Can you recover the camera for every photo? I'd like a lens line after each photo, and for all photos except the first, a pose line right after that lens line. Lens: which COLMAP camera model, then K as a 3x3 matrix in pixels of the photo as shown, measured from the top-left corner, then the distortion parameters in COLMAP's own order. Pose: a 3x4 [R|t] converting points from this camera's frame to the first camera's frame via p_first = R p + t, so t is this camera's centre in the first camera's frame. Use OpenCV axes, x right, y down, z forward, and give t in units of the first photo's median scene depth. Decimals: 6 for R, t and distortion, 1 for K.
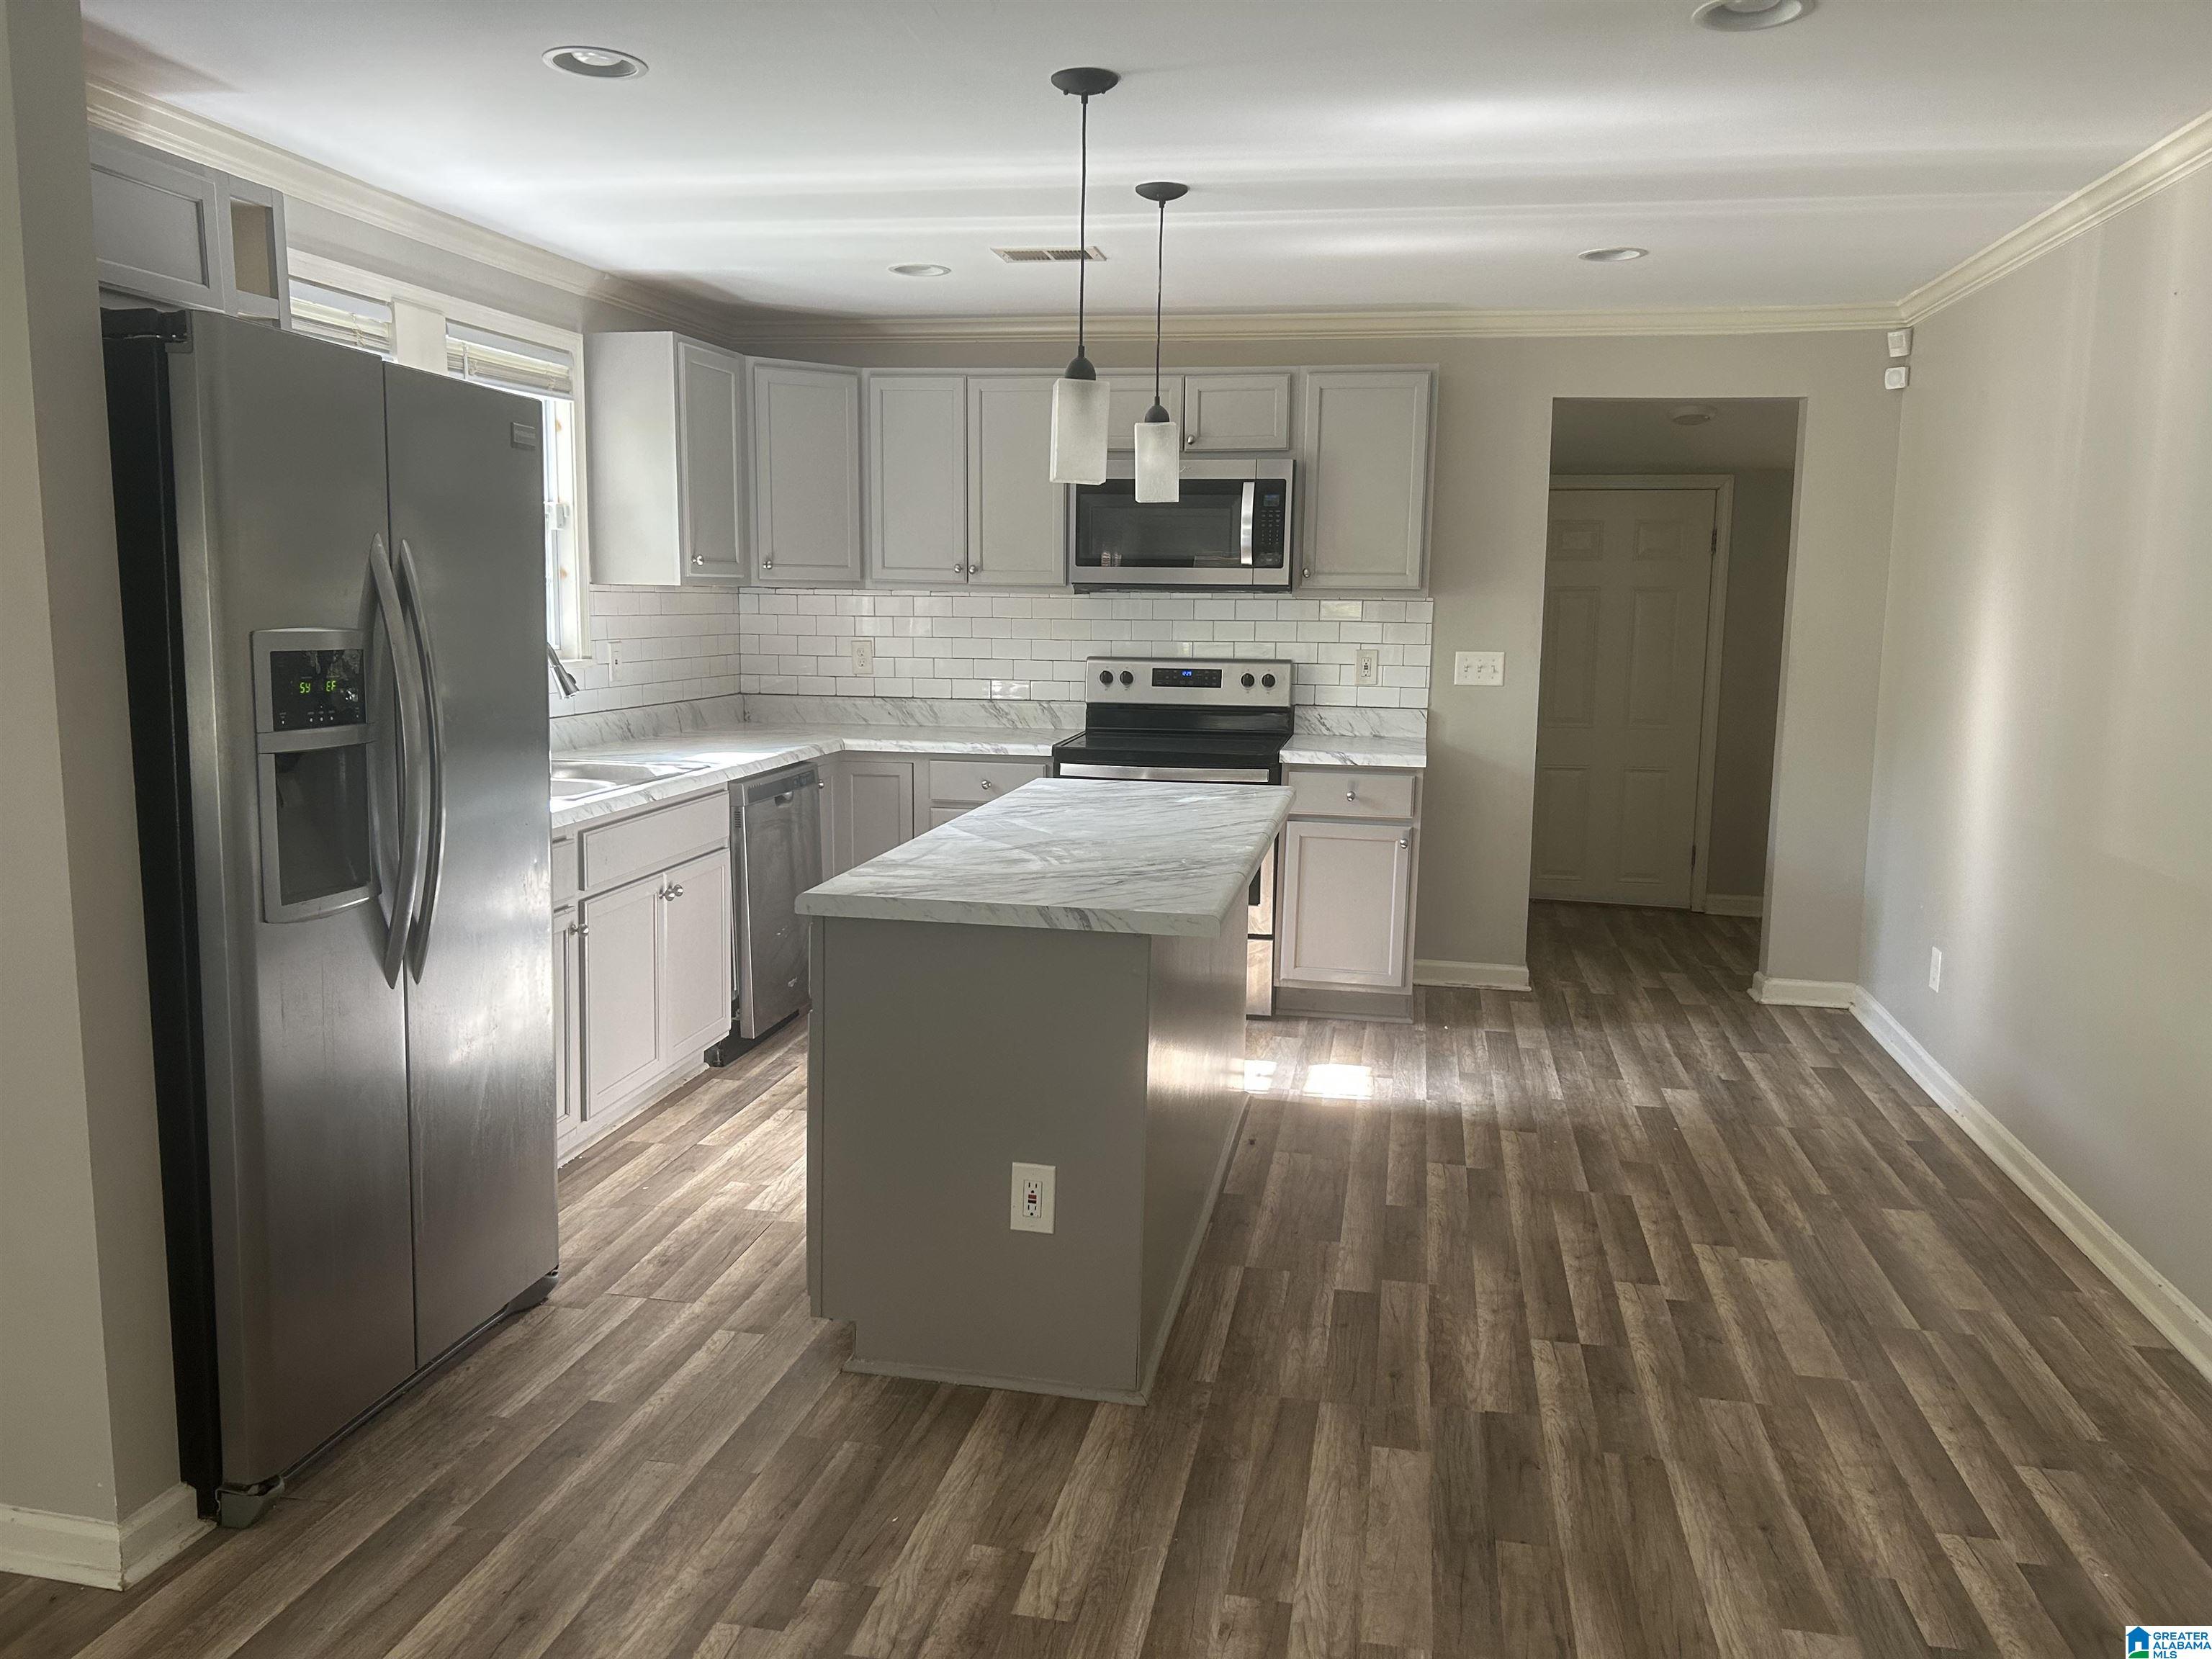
lens RADIAL K [[1664.4, 0, 1106.0], [0, 1664.4, 829.5], [0, 0, 1]] dist [0.071524, -0.090855]
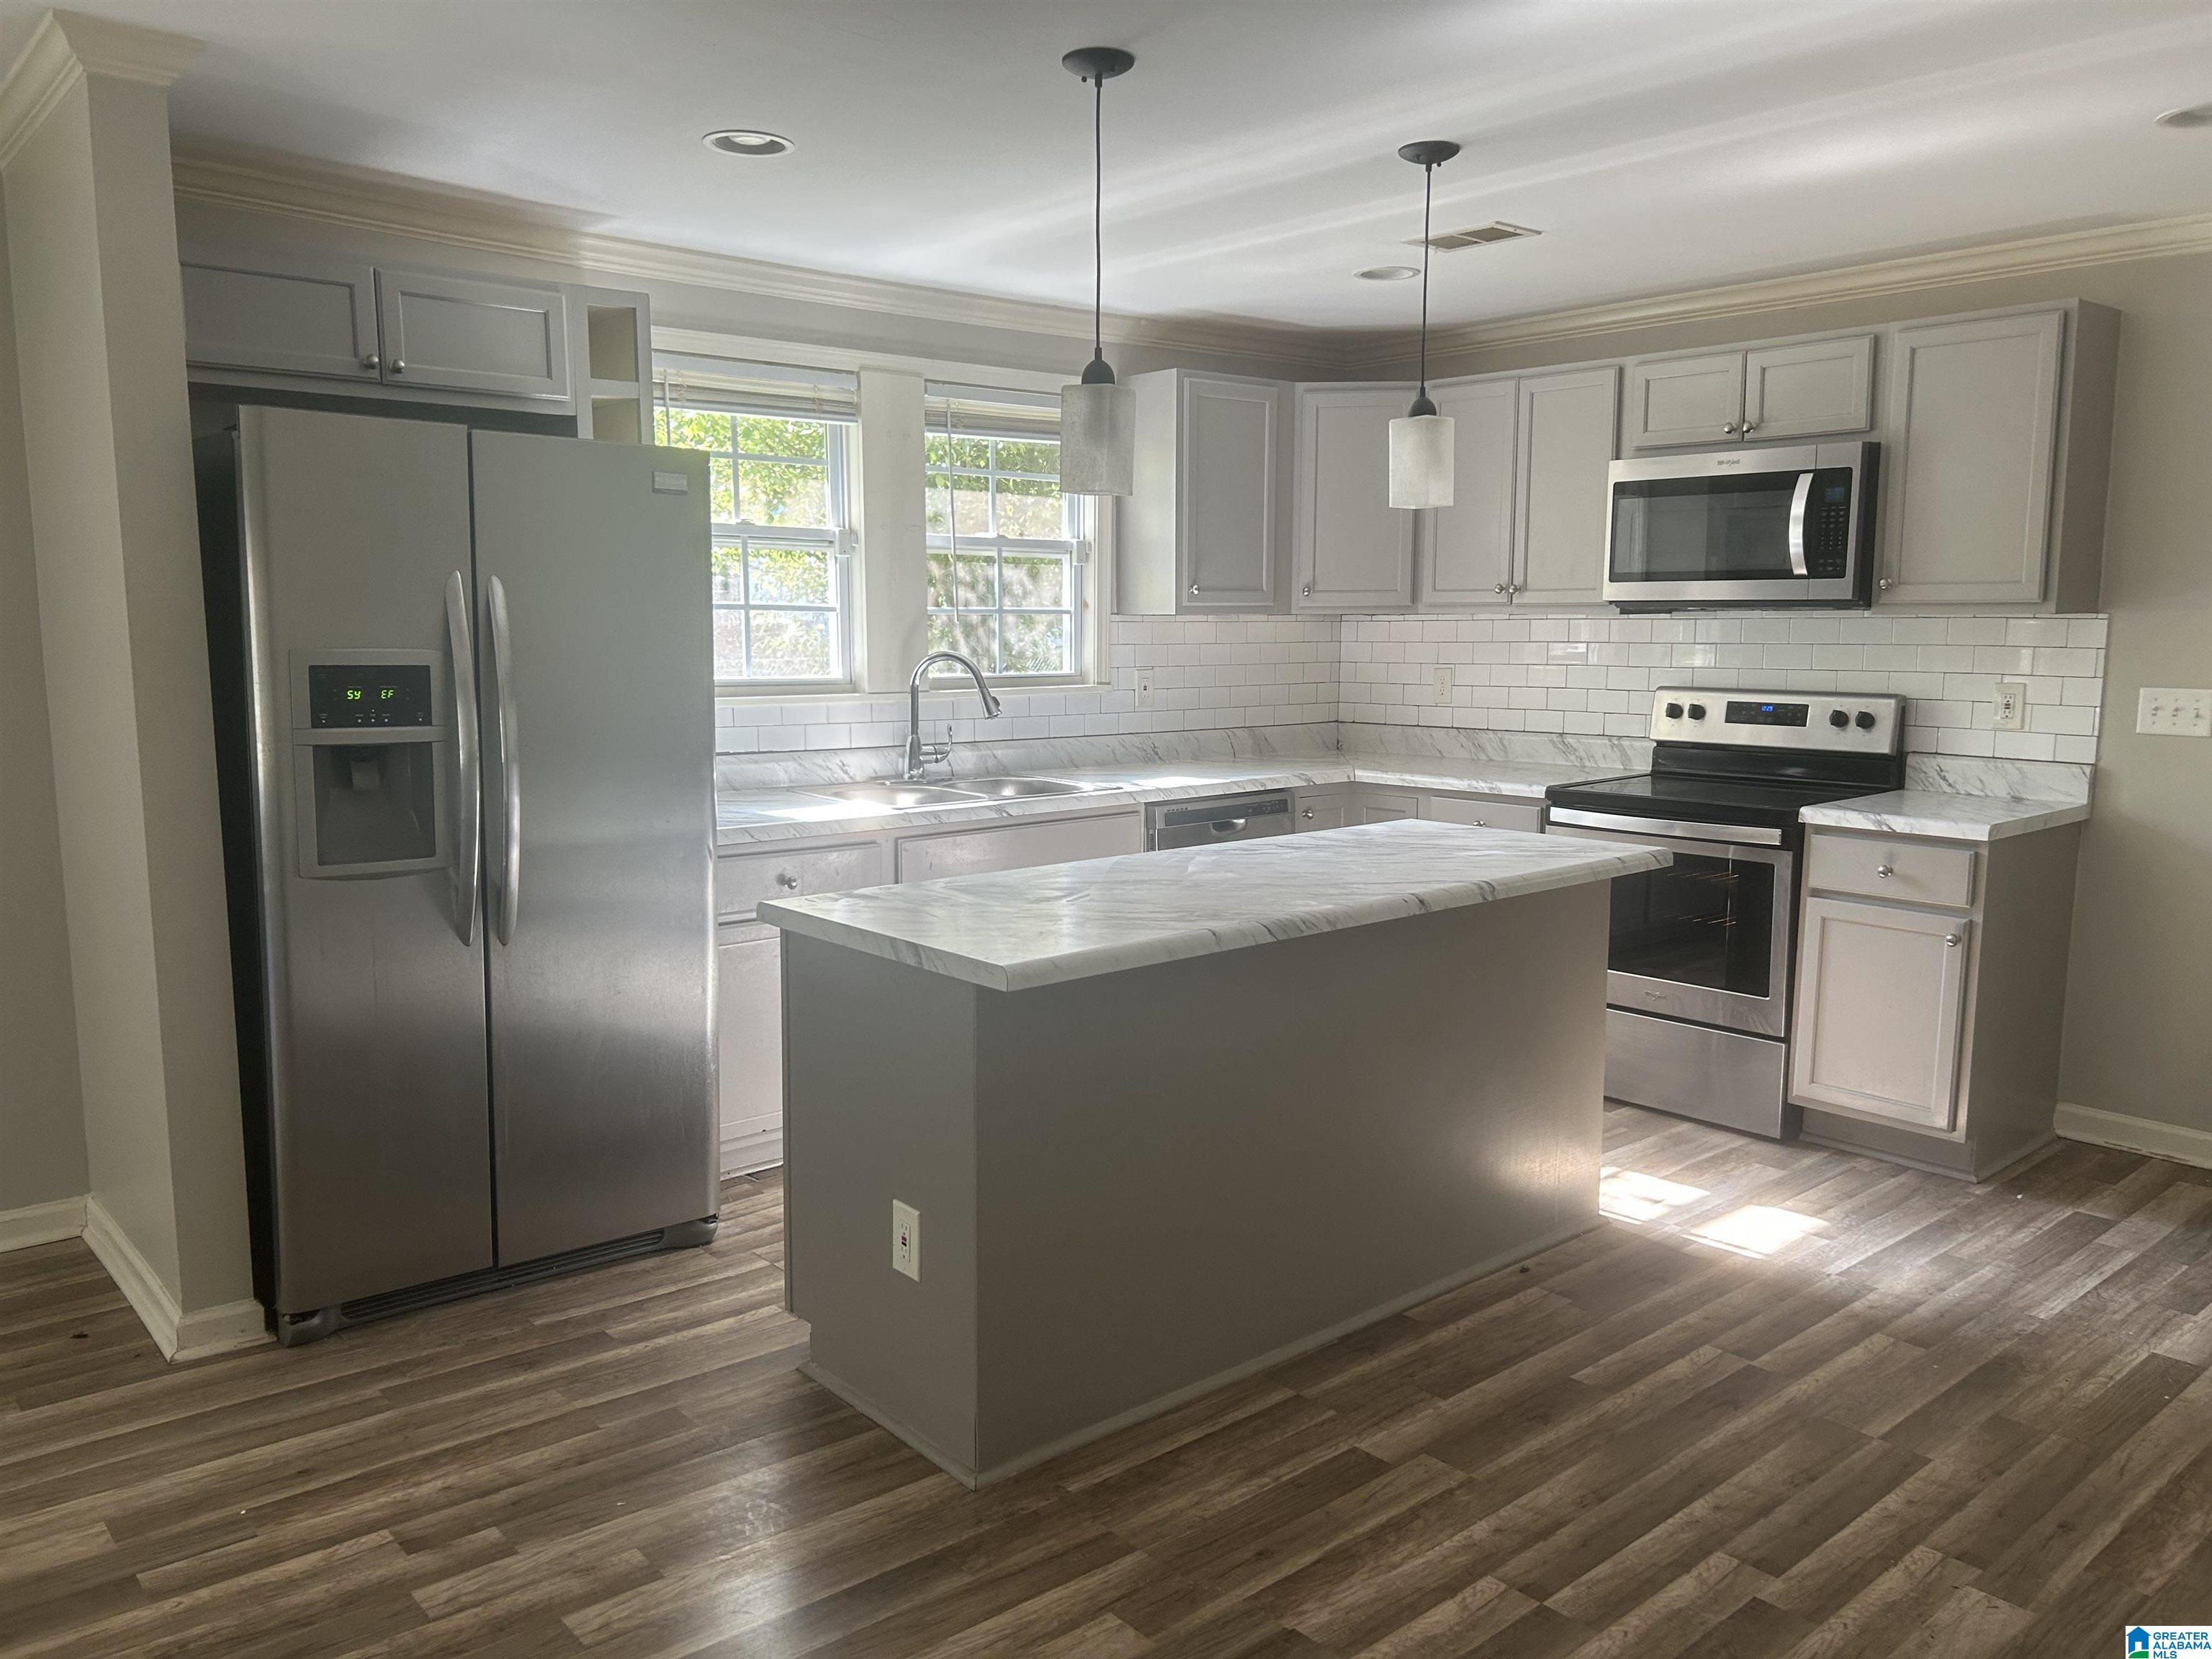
lens RADIAL K [[1664.4, 0, 1106.0], [0, 1664.4, 829.5], [0, 0, 1]] dist [0.071524, -0.090855]
pose [[0.784824, 0.066947, -0.616093, 0.378068], [-0.078396, 0.996886, 0.008459, -0.019359], [0.614741, 0.041660, 0.787628, 0.182137]]
